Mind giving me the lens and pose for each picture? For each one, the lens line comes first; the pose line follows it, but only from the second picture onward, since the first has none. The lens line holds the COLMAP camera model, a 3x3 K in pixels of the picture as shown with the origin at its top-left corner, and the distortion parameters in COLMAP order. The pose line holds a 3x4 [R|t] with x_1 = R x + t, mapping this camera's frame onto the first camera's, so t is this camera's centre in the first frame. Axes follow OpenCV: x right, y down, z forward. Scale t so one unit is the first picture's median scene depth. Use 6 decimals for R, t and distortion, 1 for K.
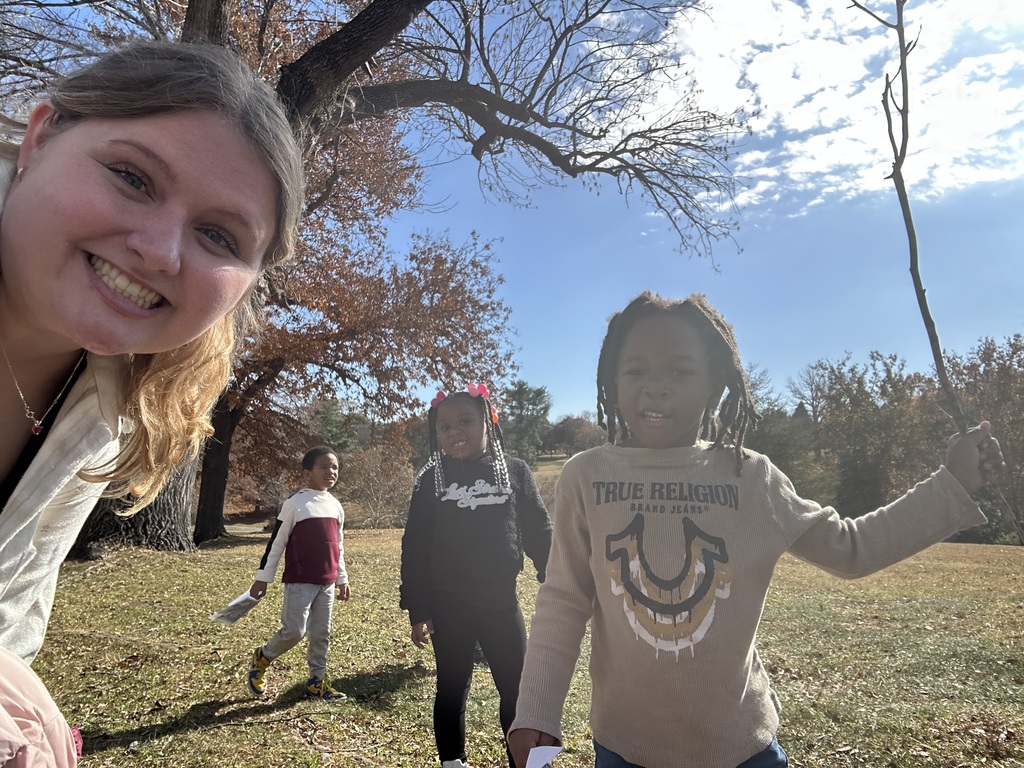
lens RADIAL K [[737.6, 0, 512.0], [0, 737.6, 384.0], [0, 0, 1]] dist [0.000815, -0.074636]
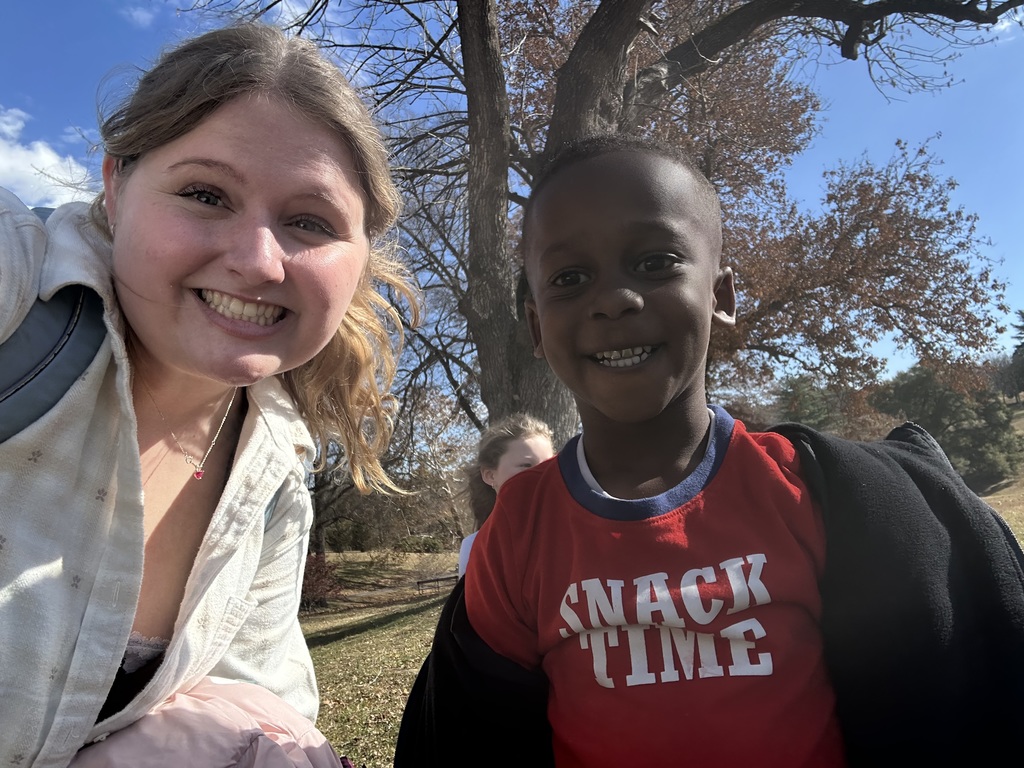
lens RADIAL K [[737.6, 0, 512.0], [0, 737.6, 384.0], [0, 0, 1]] dist [0.000815, -0.074636]
pose [[0.757703, -0.226179, -0.612152, 0.059476], [0.224892, 0.971059, -0.080425, 0.022654], [0.612626, -0.076730, 0.786640, 0.098107]]
